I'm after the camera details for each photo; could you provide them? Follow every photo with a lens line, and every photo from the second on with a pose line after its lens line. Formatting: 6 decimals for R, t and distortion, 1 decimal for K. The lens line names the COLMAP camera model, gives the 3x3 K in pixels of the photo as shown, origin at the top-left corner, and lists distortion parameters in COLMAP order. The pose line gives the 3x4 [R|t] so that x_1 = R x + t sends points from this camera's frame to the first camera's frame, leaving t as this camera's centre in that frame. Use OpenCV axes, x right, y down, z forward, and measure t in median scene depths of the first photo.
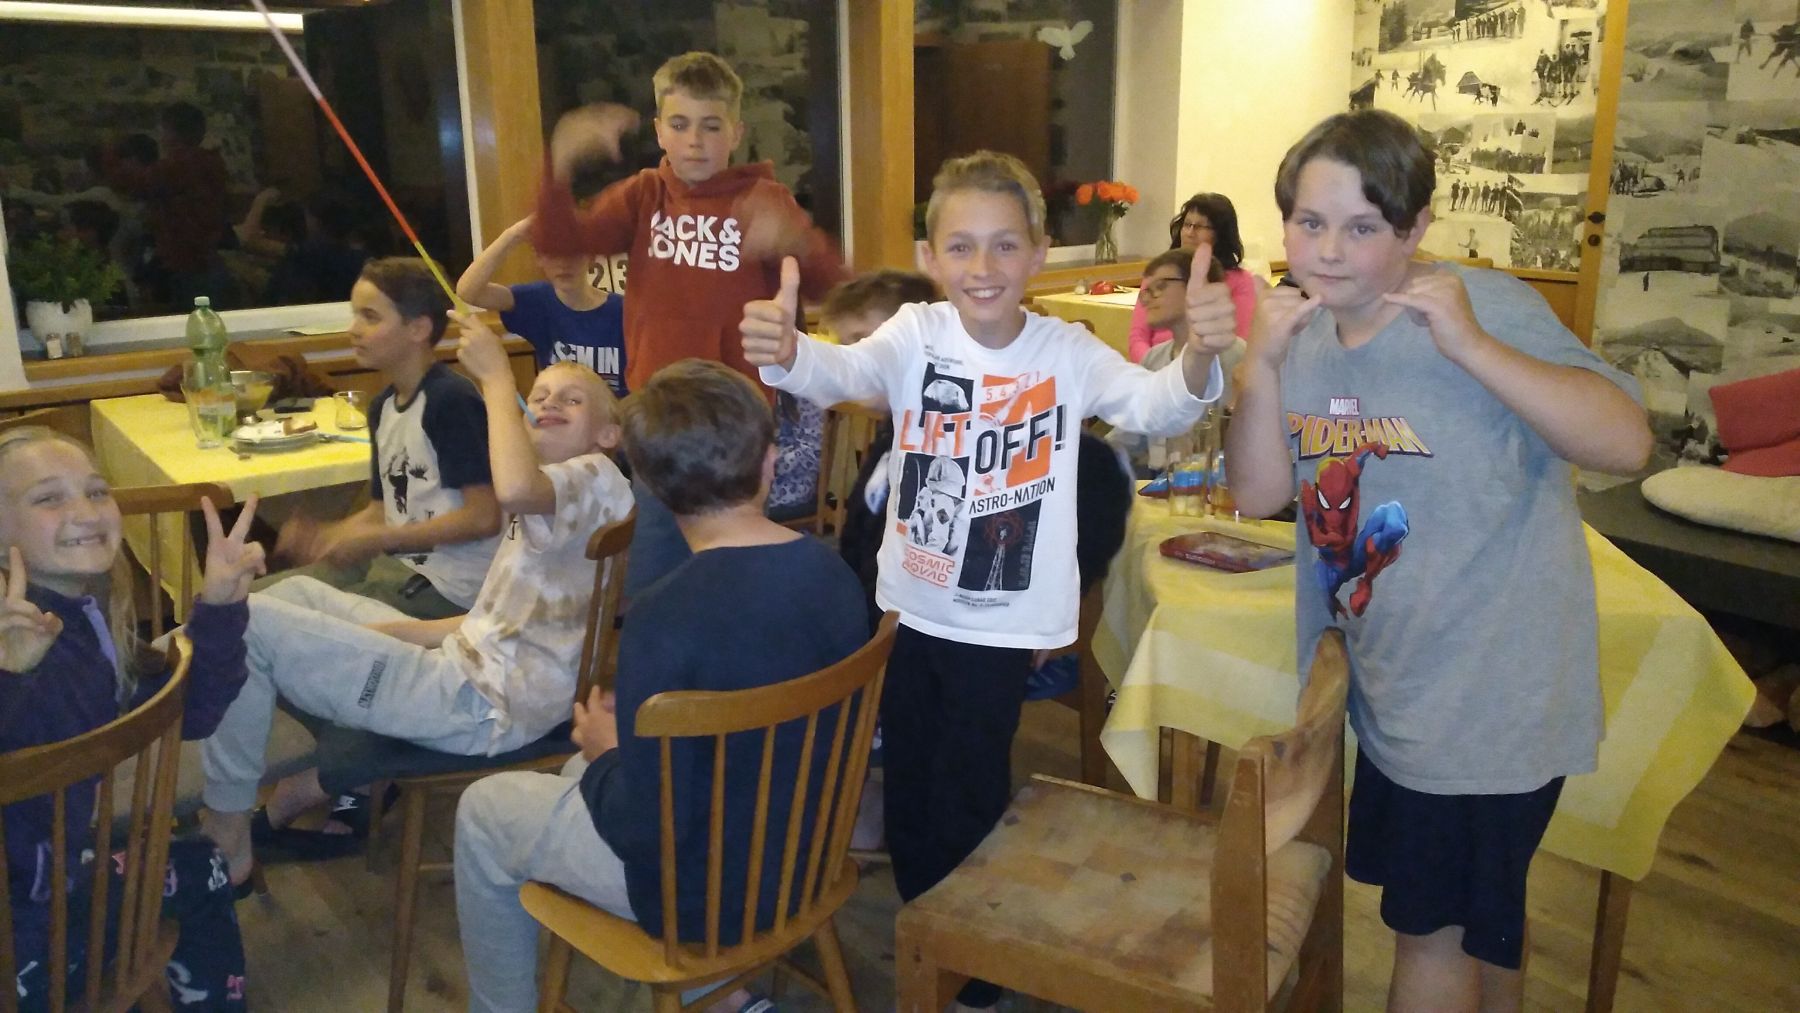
lens RADIAL K [[1510.5, 0, 900.0], [0, 1510.5, 506.5], [0, 0, 1]] dist [-0.007710, -0.004609]
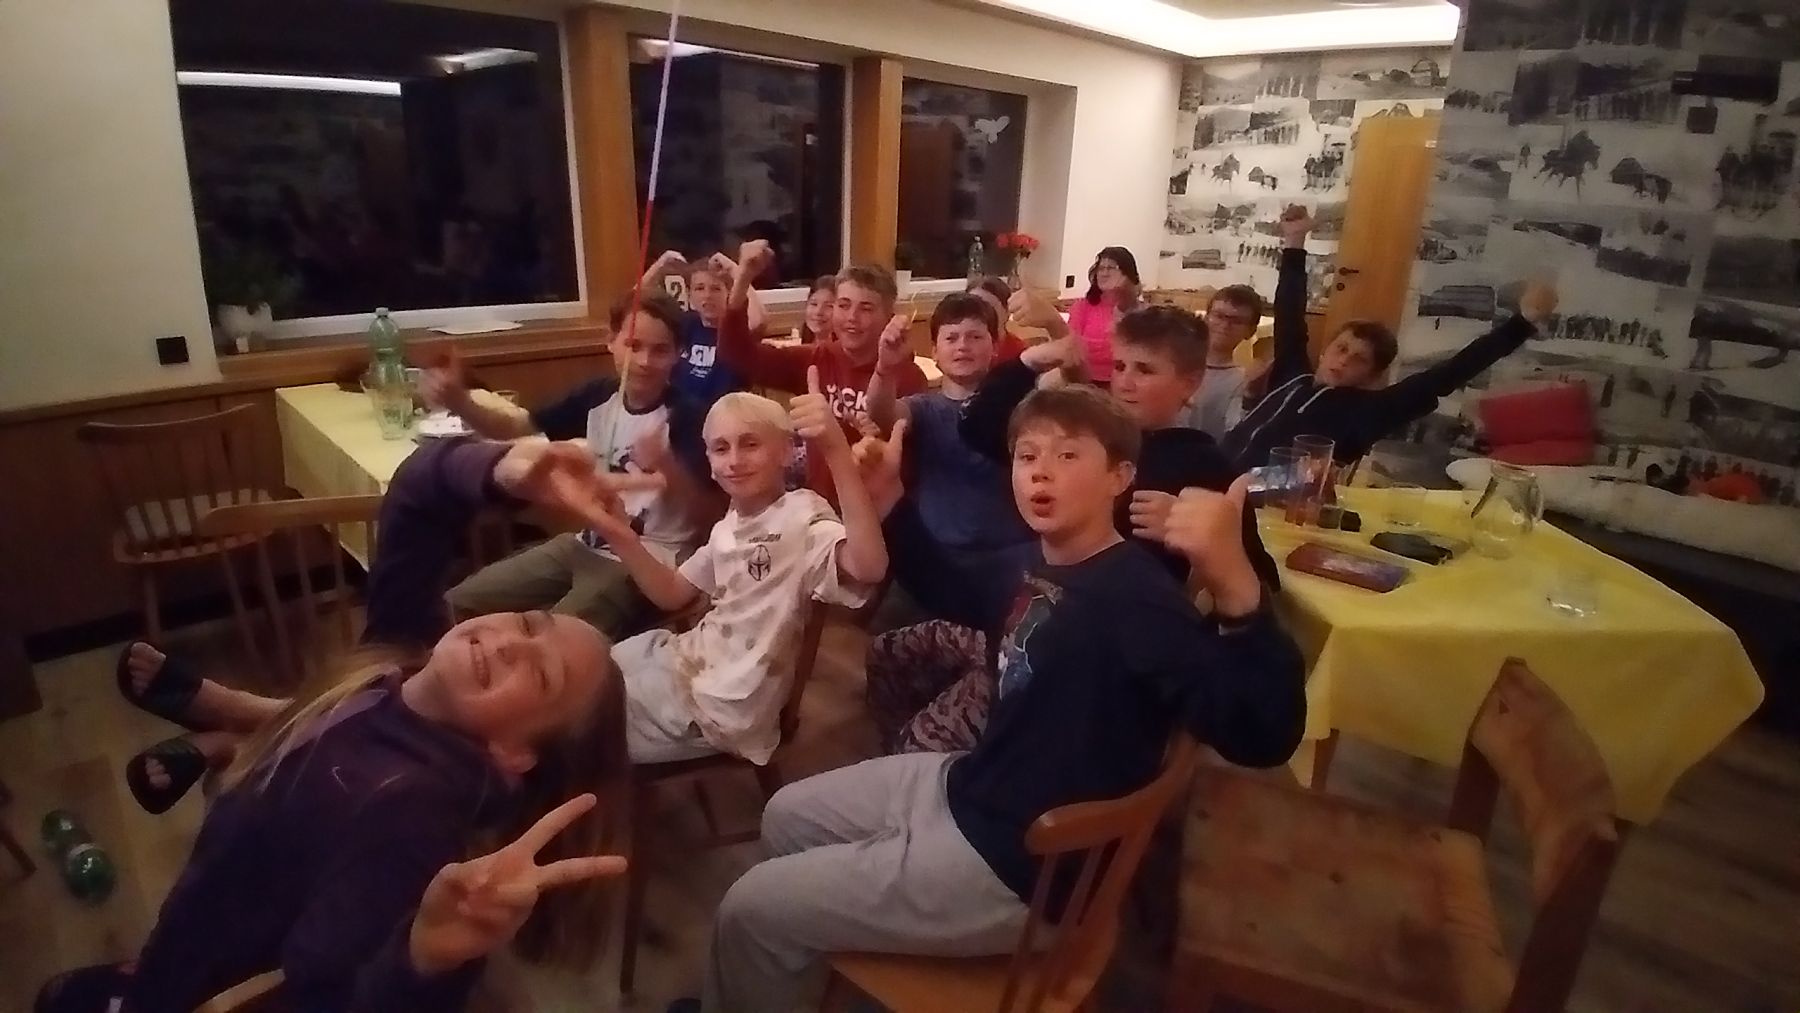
lens RADIAL K [[930.1, 0, 900.0], [0, 930.1, 506.5], [0, 0, 1]] dist [0.052137, -0.112161]
pose [[0.991007, 0.002485, 0.133787, -0.127320], [-0.013404, 0.996642, 0.080775, -0.039093], [-0.133137, -0.081842, 0.987713, 0.171750]]
